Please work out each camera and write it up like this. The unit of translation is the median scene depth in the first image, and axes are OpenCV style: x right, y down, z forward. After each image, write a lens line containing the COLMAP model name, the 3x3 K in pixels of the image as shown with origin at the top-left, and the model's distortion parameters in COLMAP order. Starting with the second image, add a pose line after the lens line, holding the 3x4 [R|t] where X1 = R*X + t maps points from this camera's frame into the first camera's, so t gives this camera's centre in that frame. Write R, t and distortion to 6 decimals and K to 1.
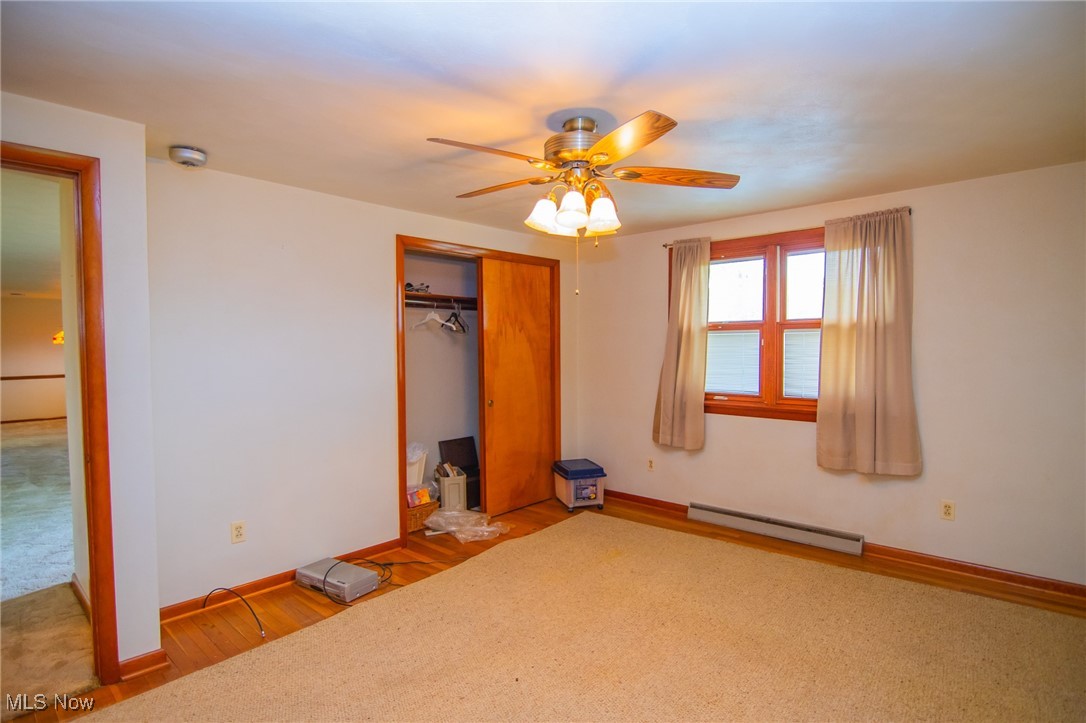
lens RADIAL K [[555.5, 0, 543.0], [0, 555.5, 361.5], [0, 0, 1]] dist [-0.006415, -0.001359]
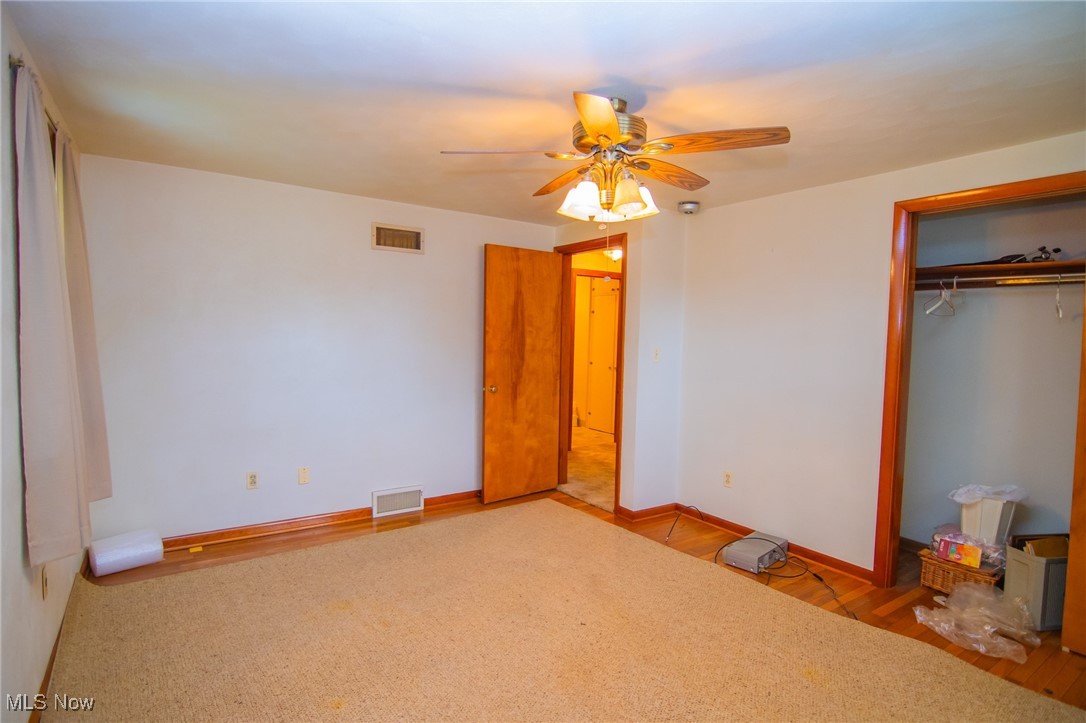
lens RADIAL K [[555.5, 0, 543.0], [0, 555.5, 361.5], [0, 0, 1]] dist [-0.006415, -0.001359]
pose [[-0.217735, 0.054939, -0.974461, 0.701809], [-0.052813, 0.996289, 0.067970, -0.027000], [0.974578, 0.066264, -0.214025, 0.744556]]
